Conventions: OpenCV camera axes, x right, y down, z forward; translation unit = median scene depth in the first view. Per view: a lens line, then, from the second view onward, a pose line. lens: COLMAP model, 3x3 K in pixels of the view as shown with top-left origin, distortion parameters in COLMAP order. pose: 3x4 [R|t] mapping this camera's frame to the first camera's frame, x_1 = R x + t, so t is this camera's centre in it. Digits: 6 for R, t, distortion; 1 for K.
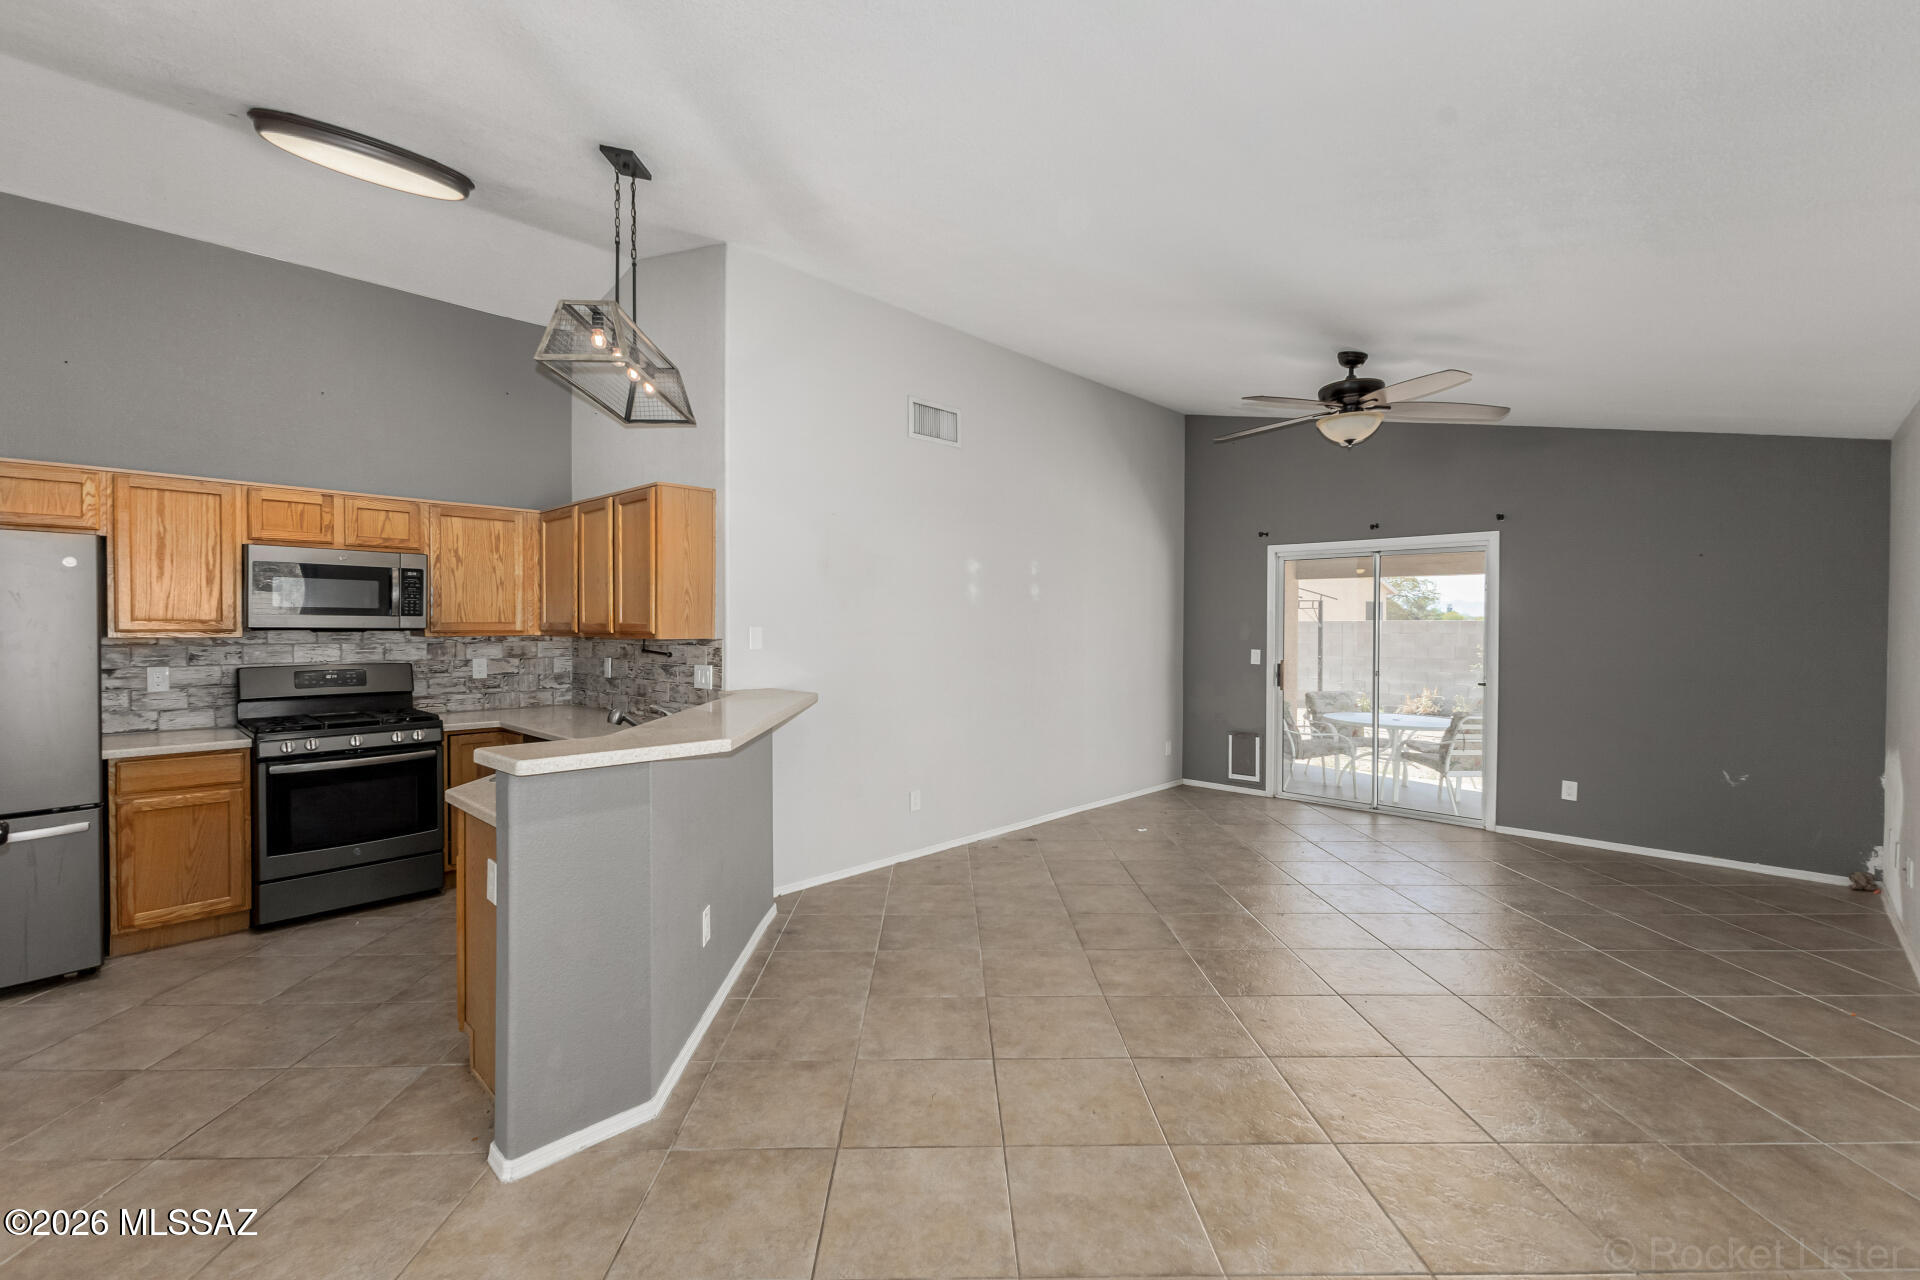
lens RADIAL K [[834.2, 0, 954.3], [0, 834.2, 633.0], [0, 0, 1]] dist [0.011757, -0.001432]
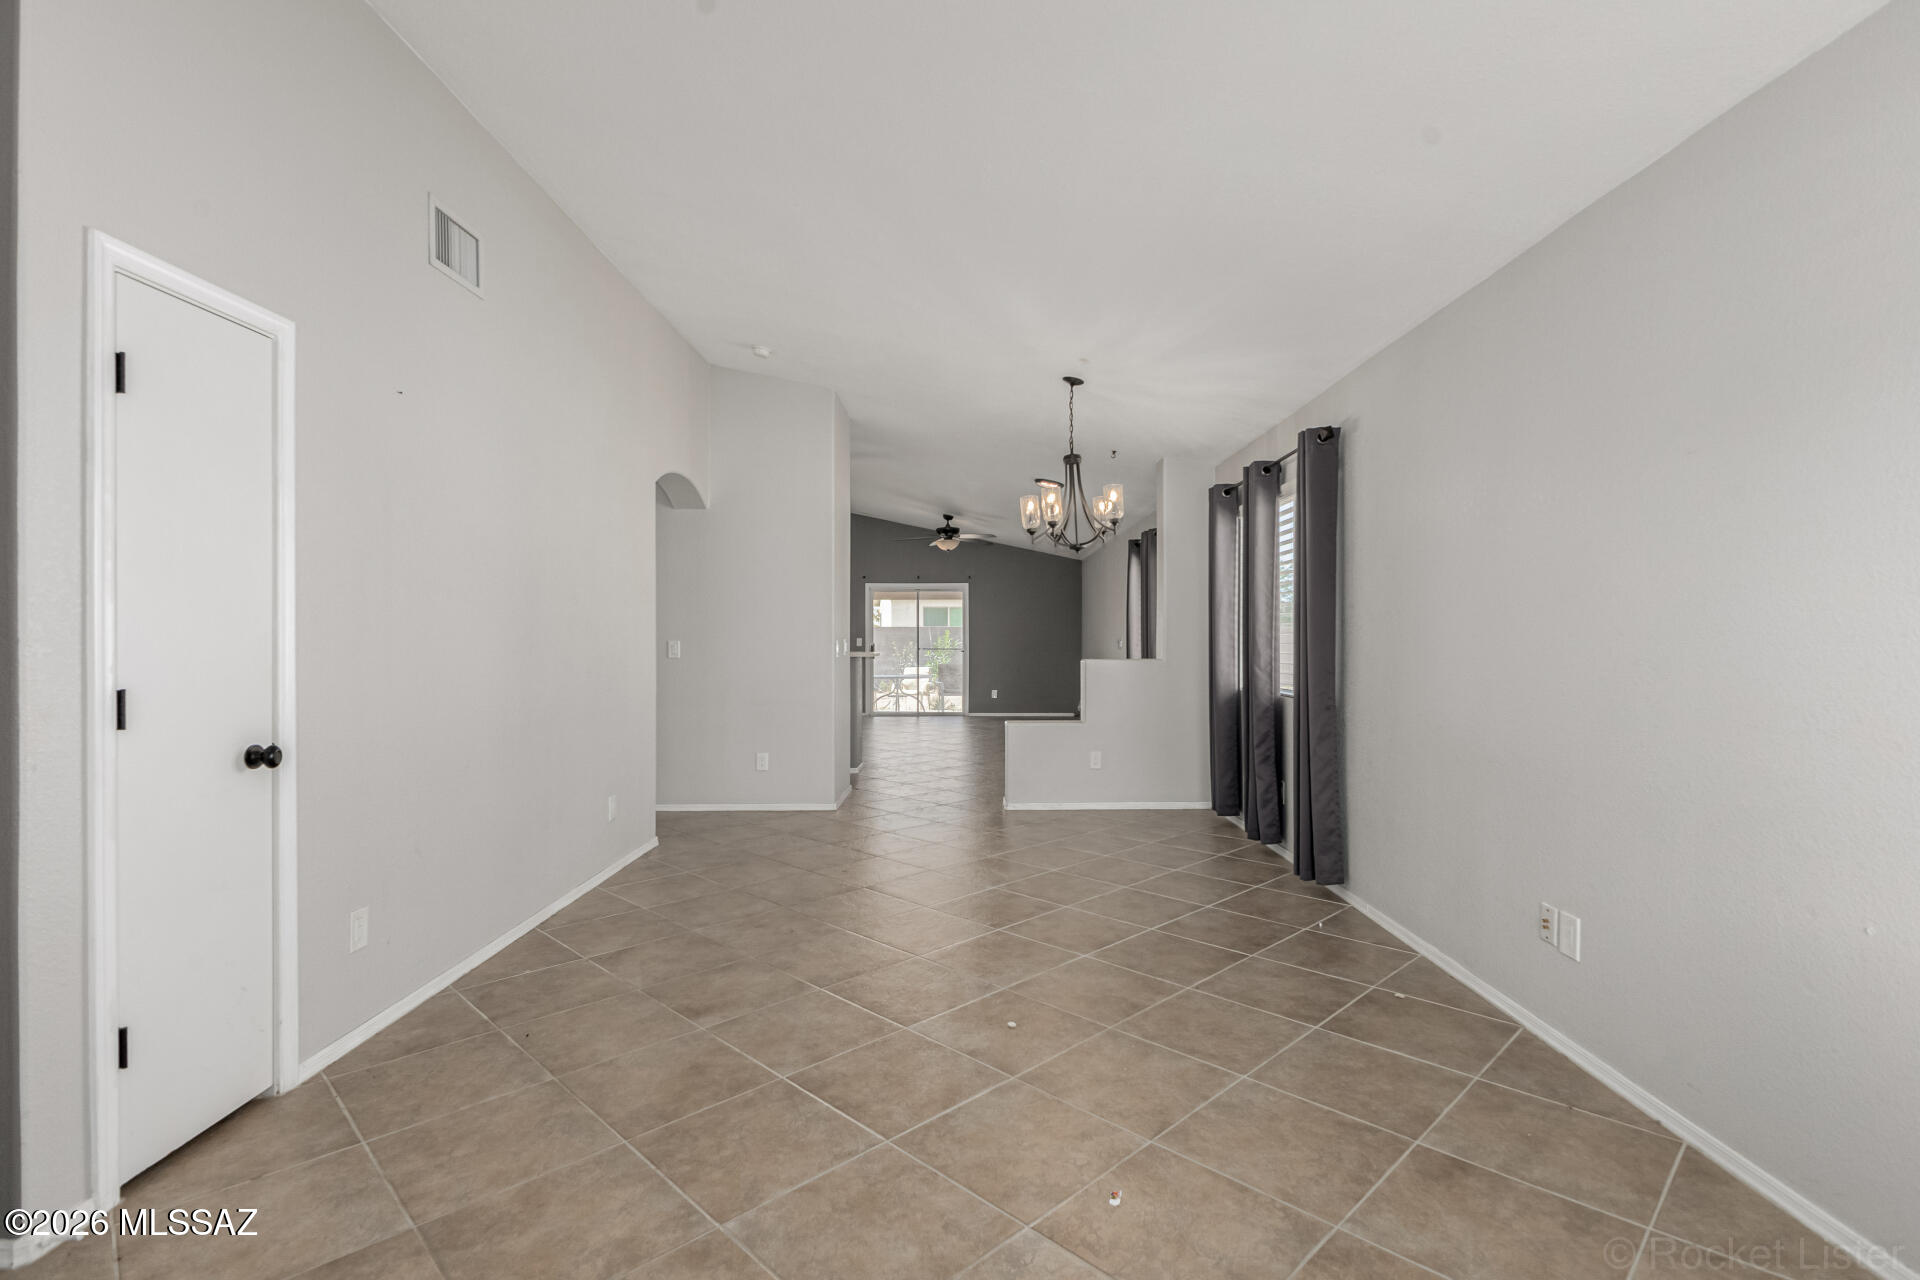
lens RADIAL K [[916.4, 0, 966.0], [0, 916.4, 640.7], [0, 0, 1]] dist [0.003095, 0.000477]
pose [[0.726847, -0.008416, 0.686748, -0.980557], [0.012449, 0.999922, -0.000922, 0.033776], [-0.686687, 0.009220, 0.726895, -0.738692]]
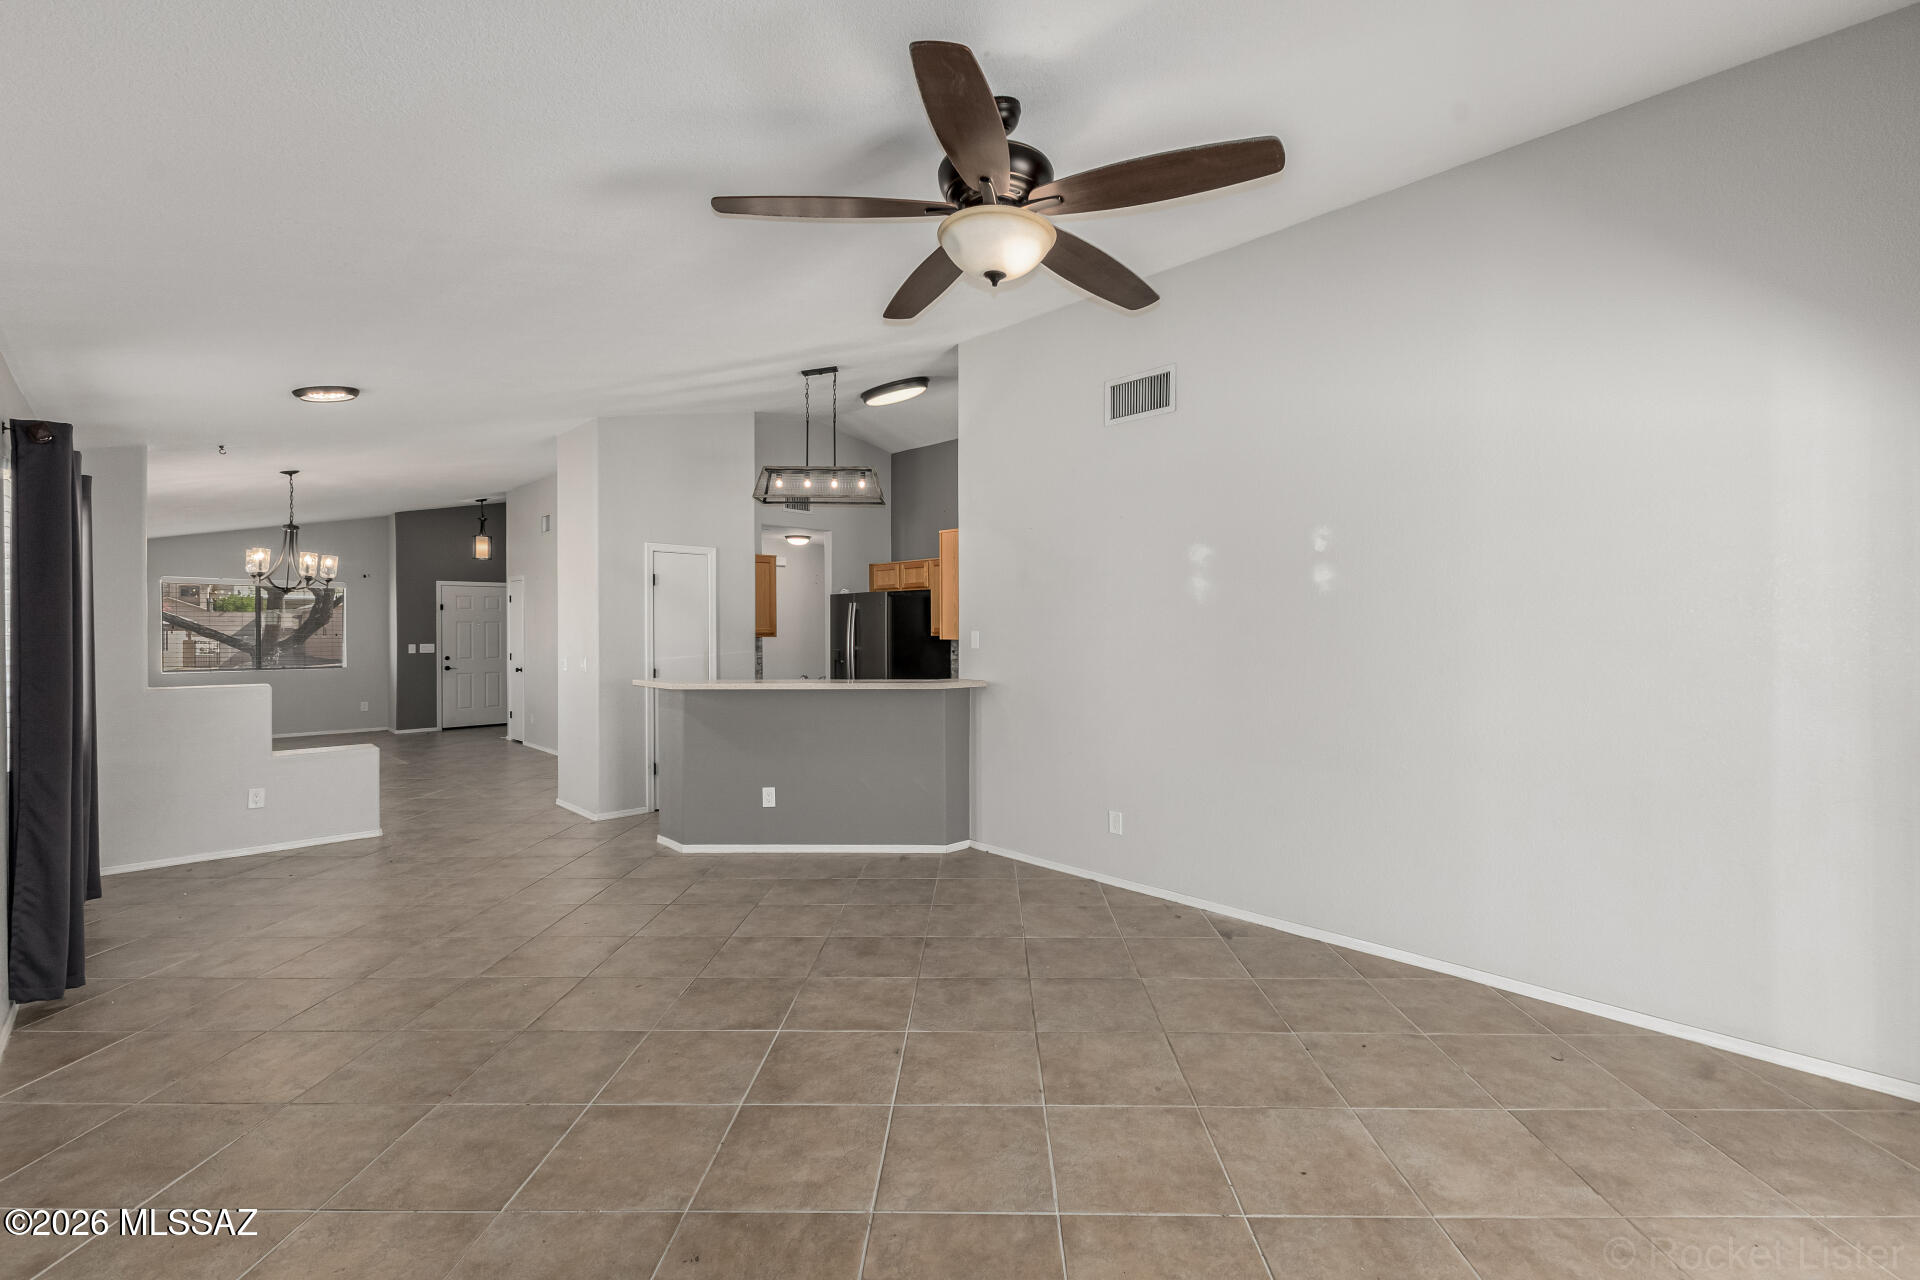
lens RADIAL K [[834.2, 0, 975.7], [0, 834.2, 629.2], [0, 0, 1]] dist [0.011757, -0.001432]
pose [[-0.034833, -0.005577, -0.999378, 0.703177], [-0.008929, 0.999946, -0.005269, -0.002968], [0.999353, 0.008740, -0.034881, 0.712702]]
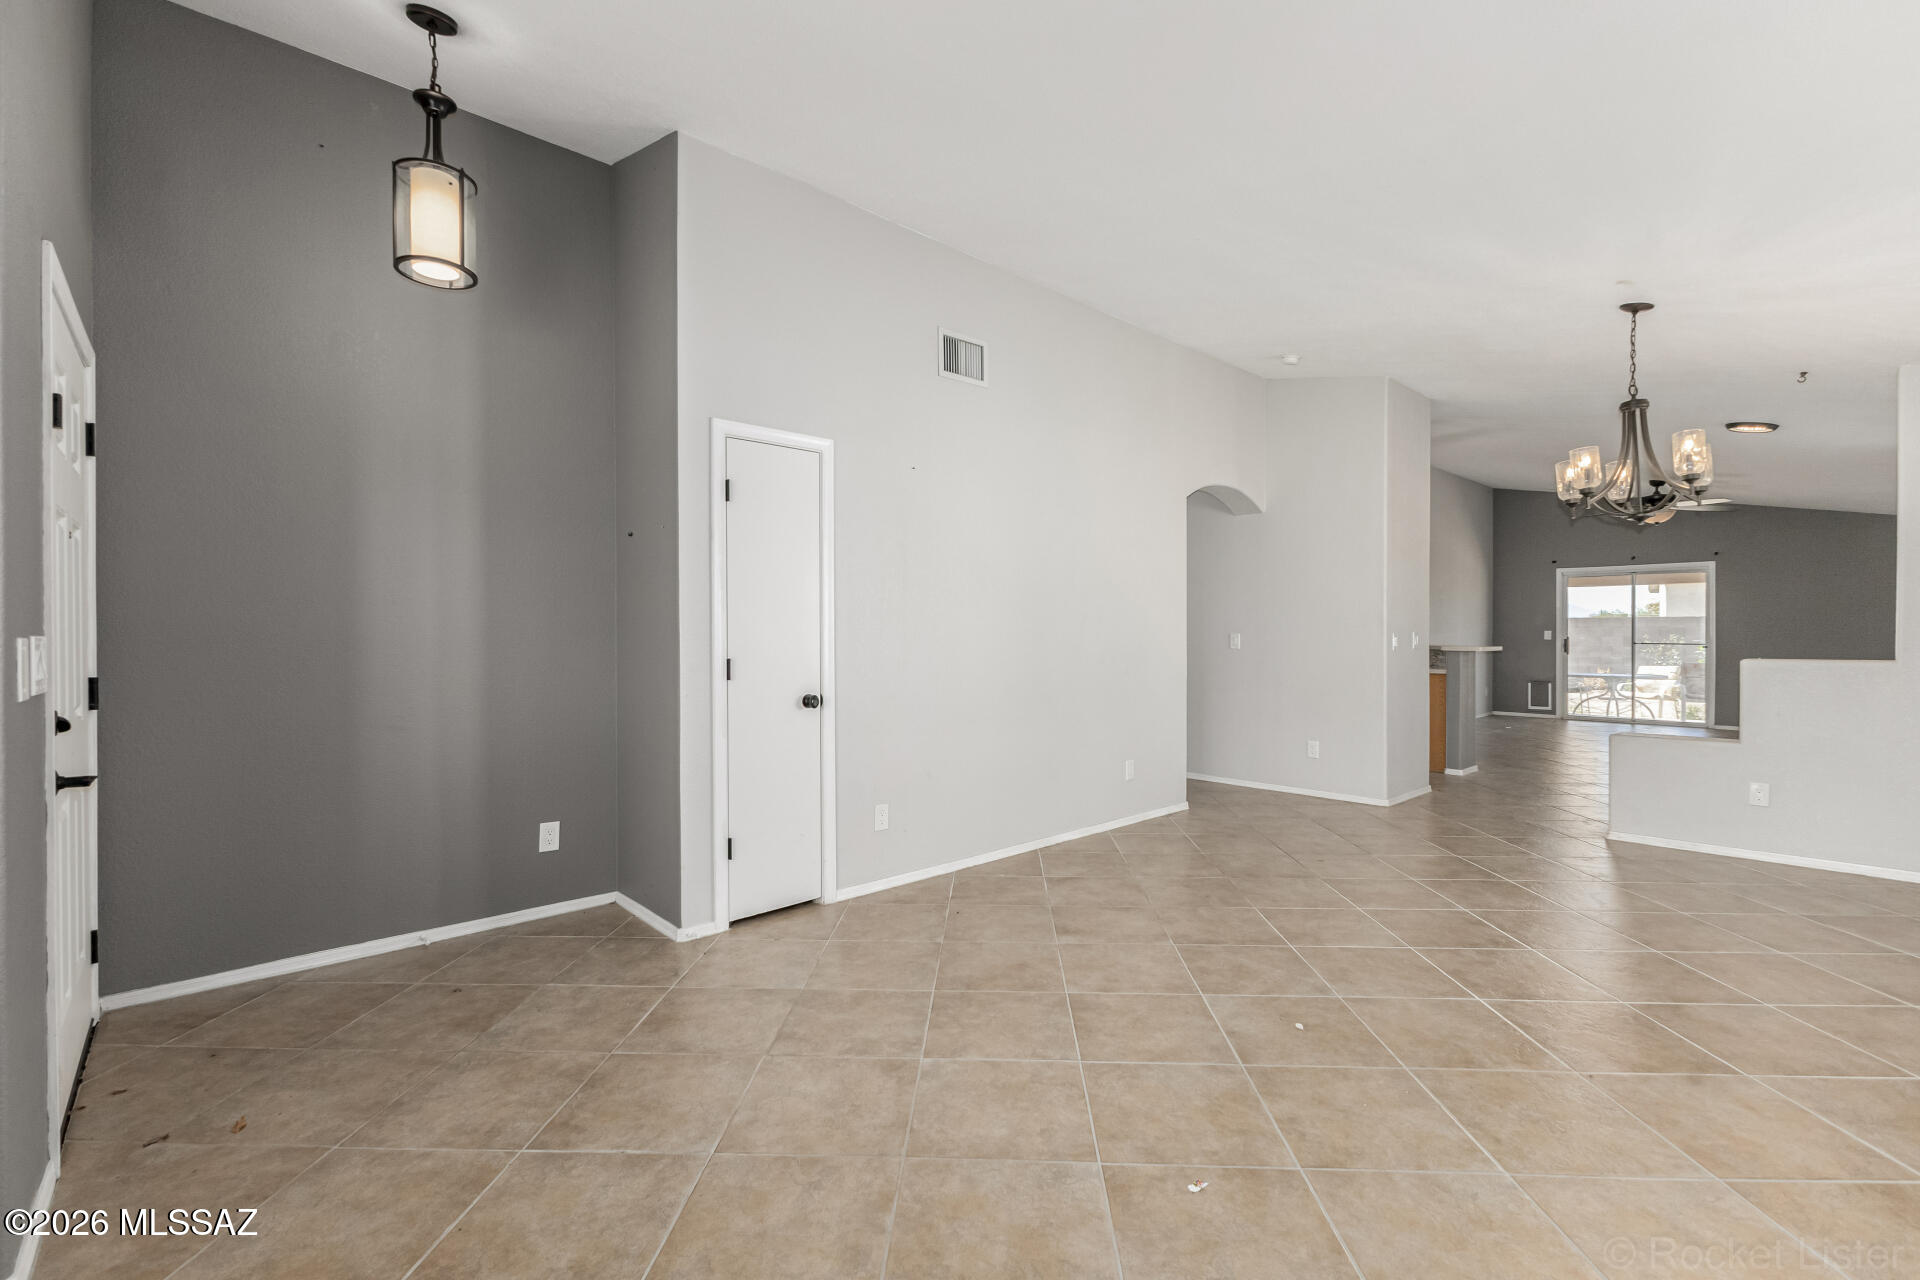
lens RADIAL K [[834.2, 0, 954.4], [0, 834.2, 636.3], [0, 0, 1]] dist [0.011757, -0.001432]
pose [[0.997656, -0.006522, -0.068117, -0.789726], [0.006162, 0.999966, -0.005501, 0.036273], [0.068150, 0.005068, 0.997662, -0.840547]]
